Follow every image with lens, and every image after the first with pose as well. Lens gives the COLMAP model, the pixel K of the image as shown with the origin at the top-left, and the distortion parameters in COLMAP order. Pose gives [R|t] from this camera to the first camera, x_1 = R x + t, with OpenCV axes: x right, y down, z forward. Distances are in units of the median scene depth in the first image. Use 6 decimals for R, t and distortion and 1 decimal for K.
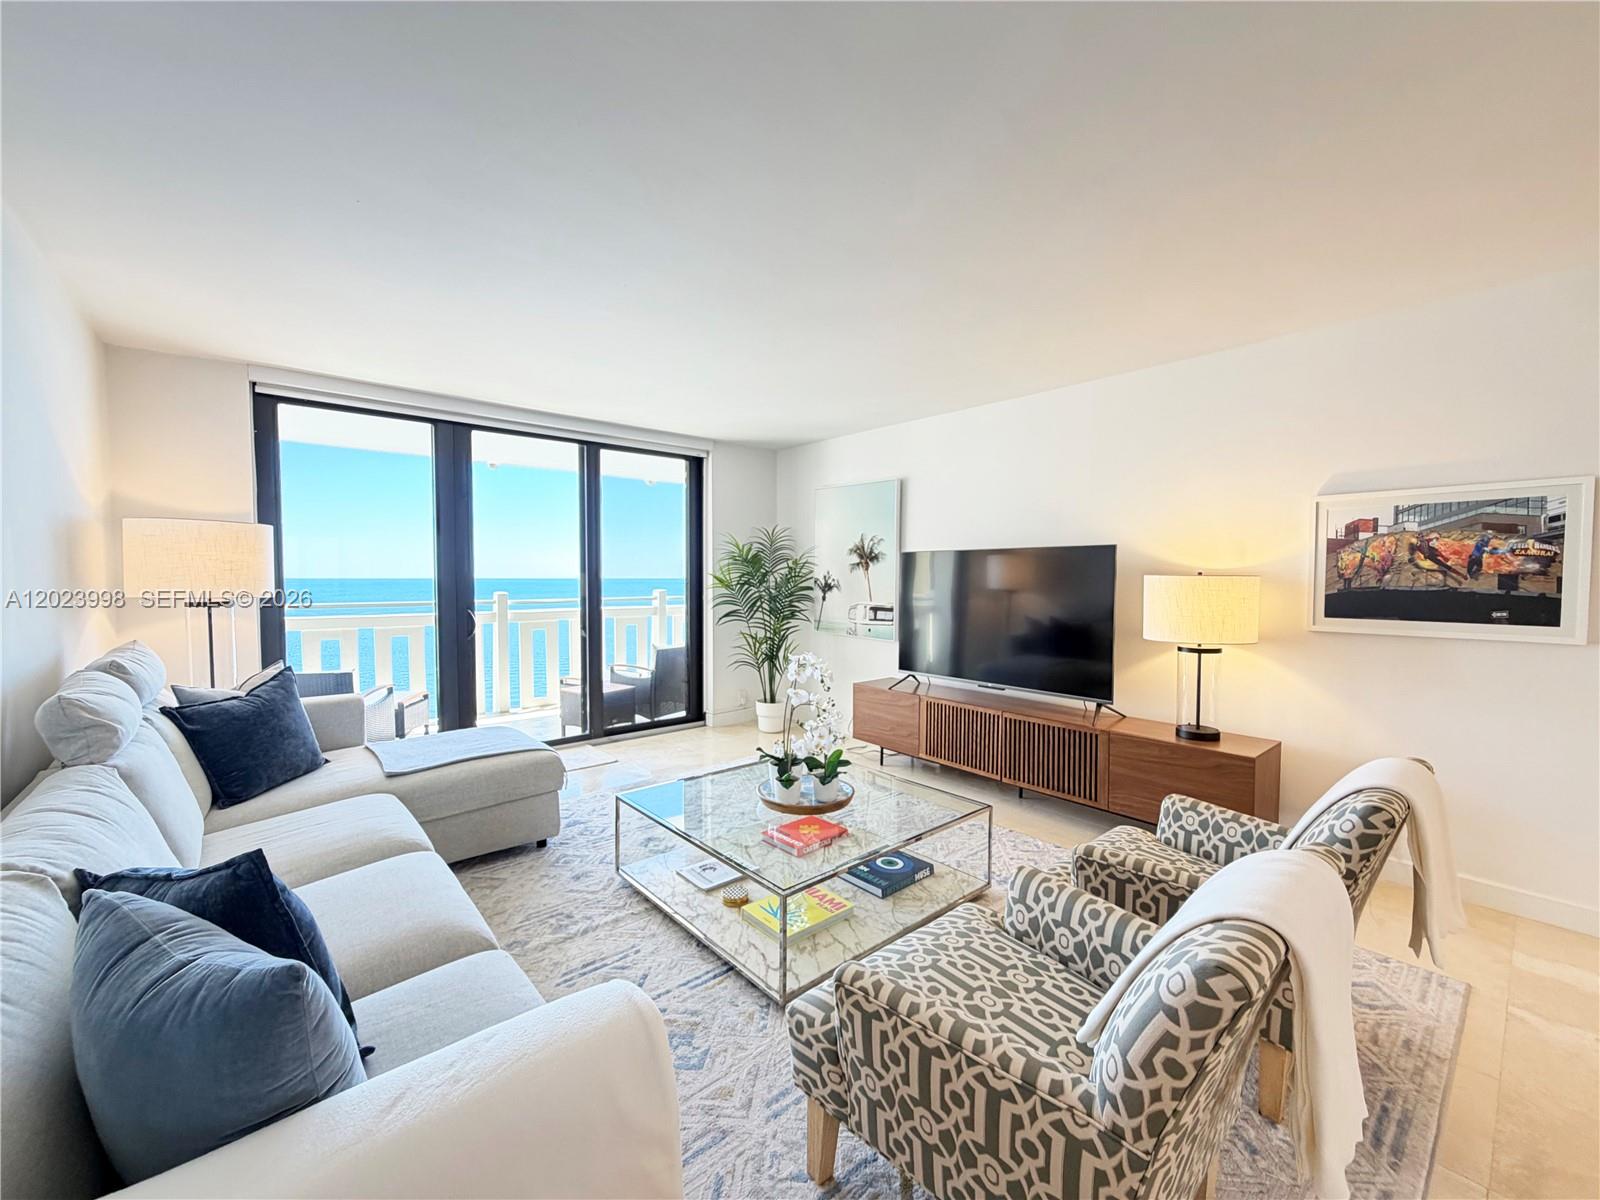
lens RADIAL K [[637.2, 0, 795.4], [0, 637.2, 601.9], [0, 0, 1]] dist [0.000710, -0.000319]
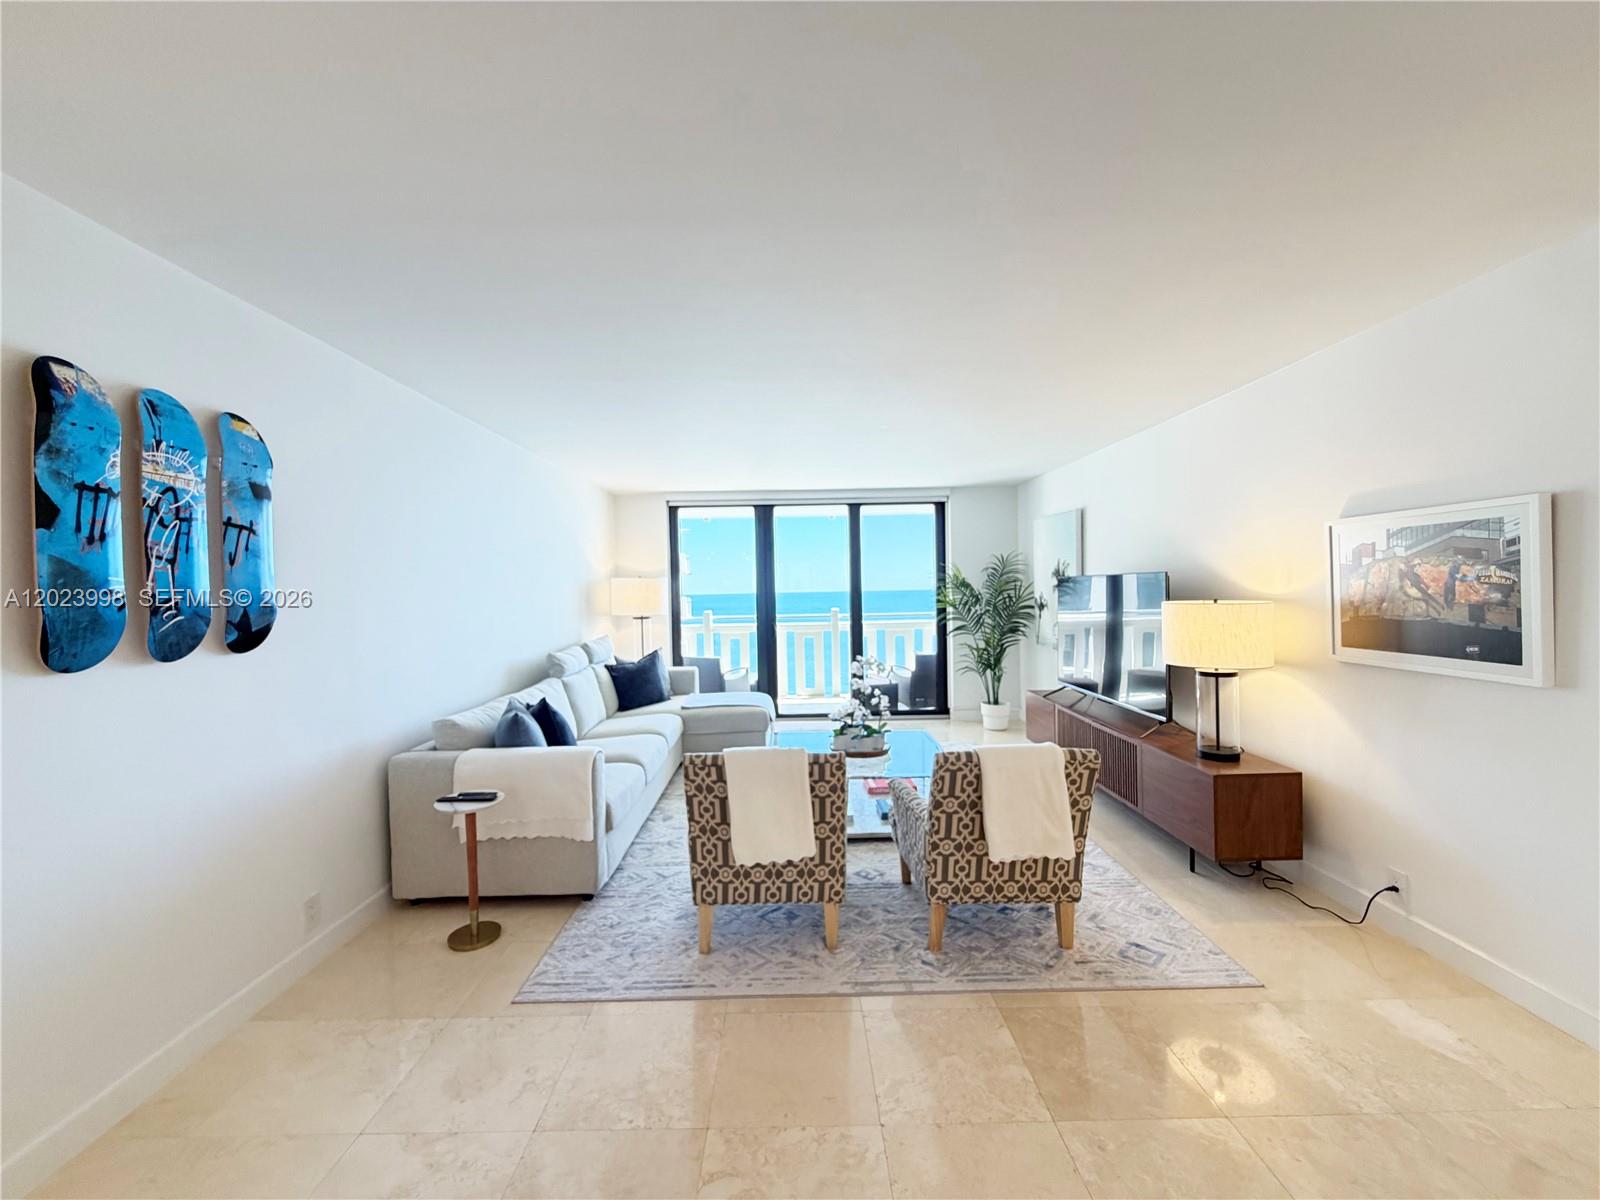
lens RADIAL K [[637.2, 0, 795.4], [0, 637.2, 601.9], [0, 0, 1]] dist [0.000710, -0.000319]
pose [[0.764989, -0.004761, -0.644025, 0.549440], [-0.005035, 0.999898, -0.013372, -0.017201], [0.644023, 0.013471, 0.764887, -0.169939]]
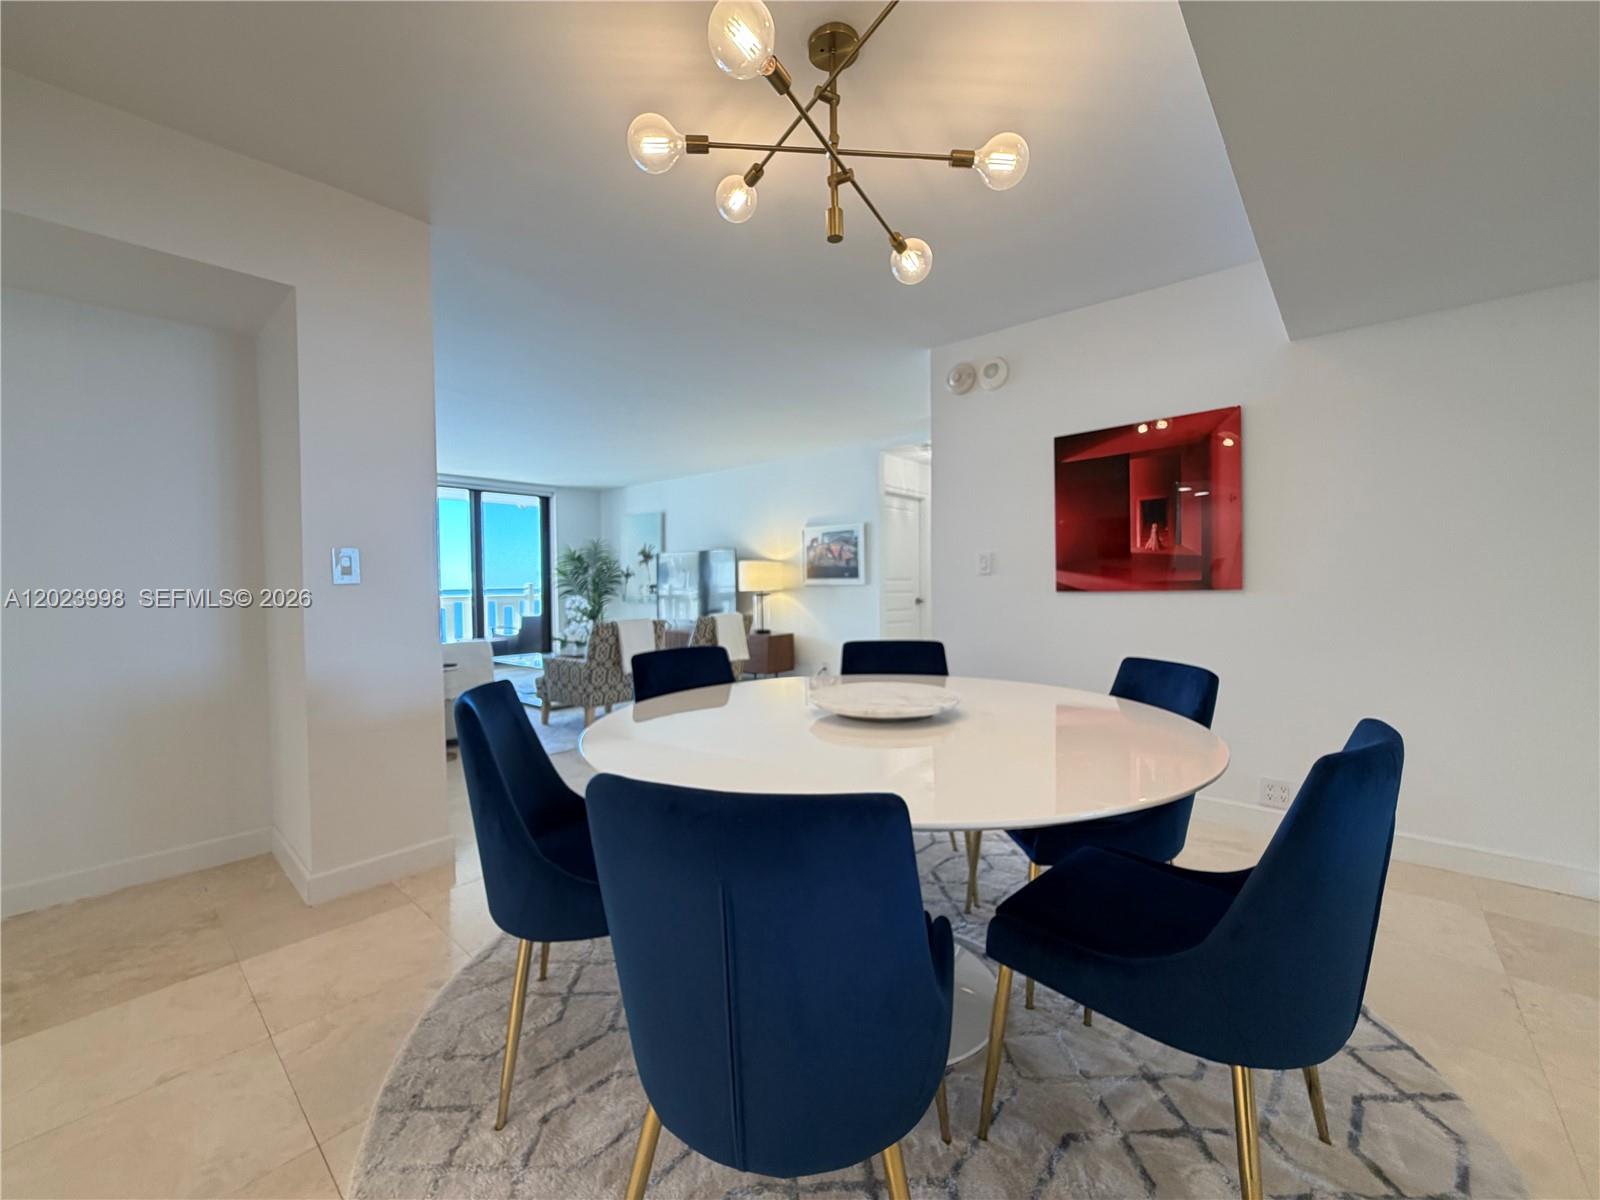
lens RADIAL K [[639.3, 0, 795.2], [0, 639.3, 602.2], [0, 0, 1]] dist [0.000239, -0.000274]
pose [[0.989541, -0.013872, 0.143581, 0.300769], [0.015680, 0.999811, -0.011470, 0.091386], [-0.143395, 0.013602, 0.989572, -0.889765]]
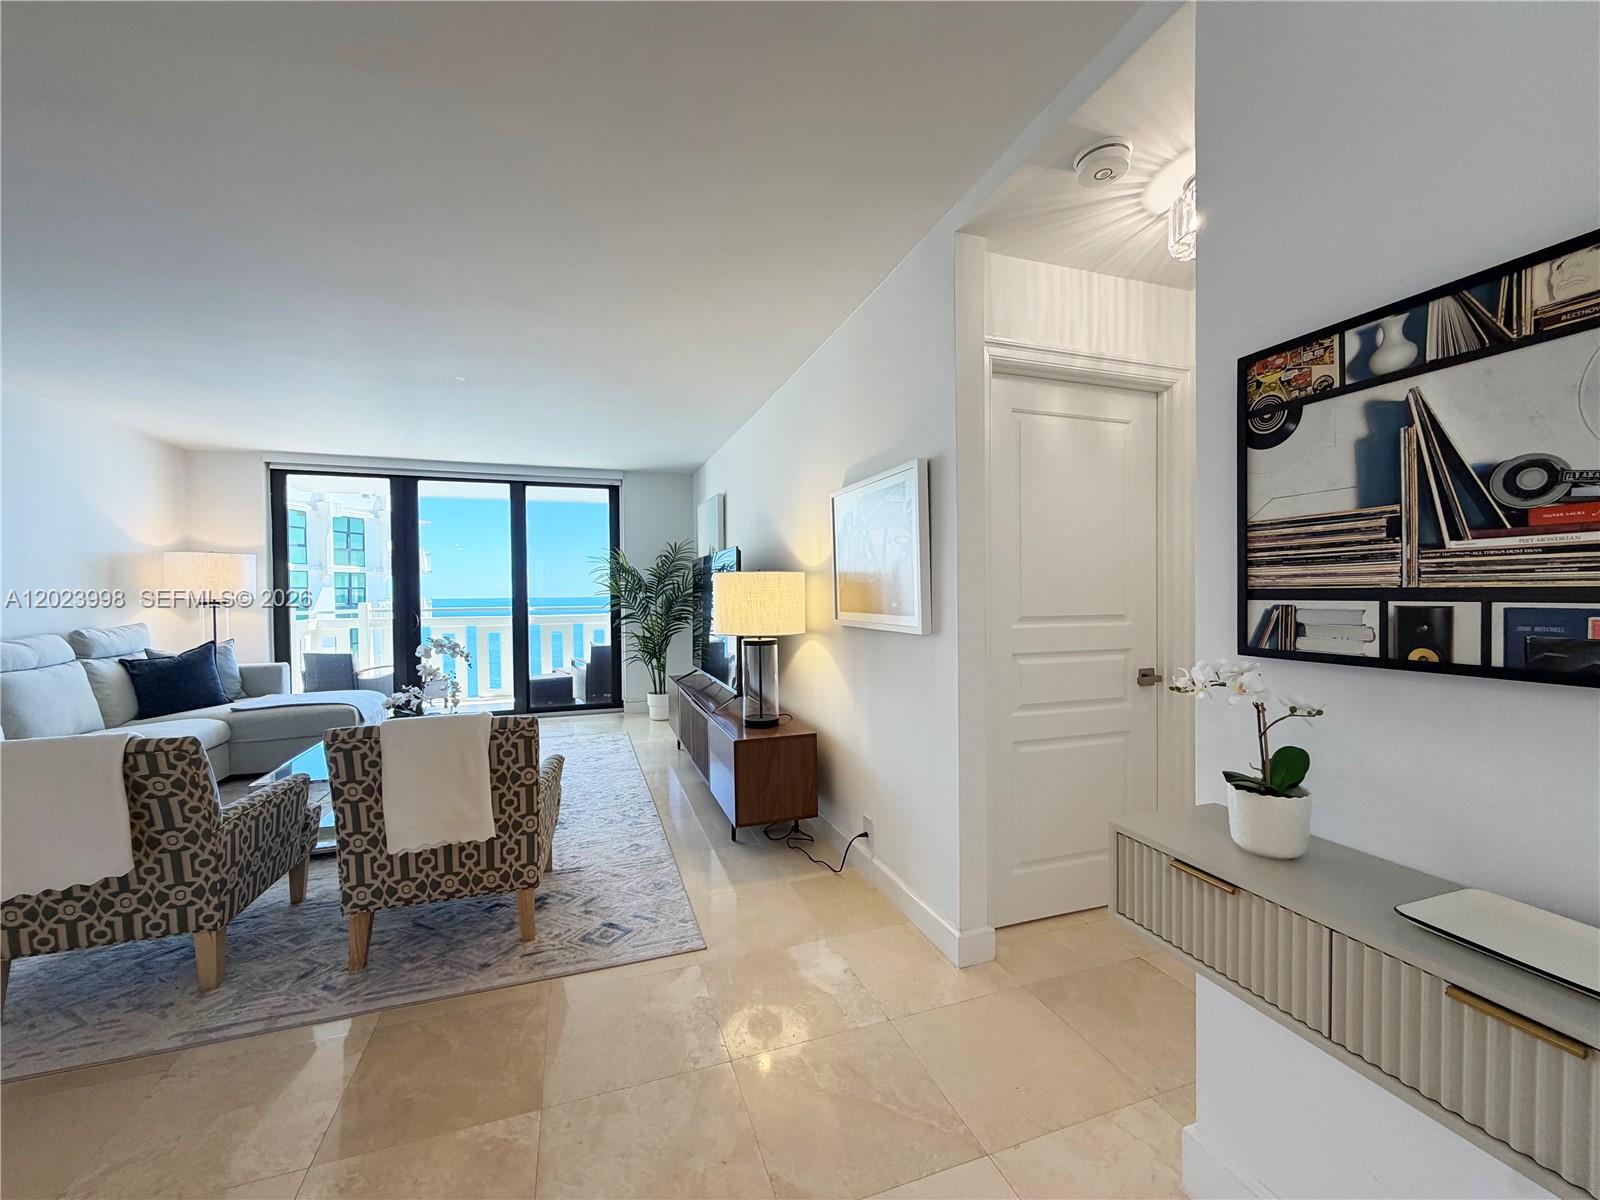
lens RADIAL K [[634.7, 0, 797.0], [0, 634.7, 601.6], [0, 0, 1]] dist [-0.001508, -0.000181]
pose [[0.932613, -0.004244, -0.360853, 0.757696], [-0.005025, 0.999681, -0.024743, 0.022601], [0.360843, 0.024889, 0.932294, 0.024448]]
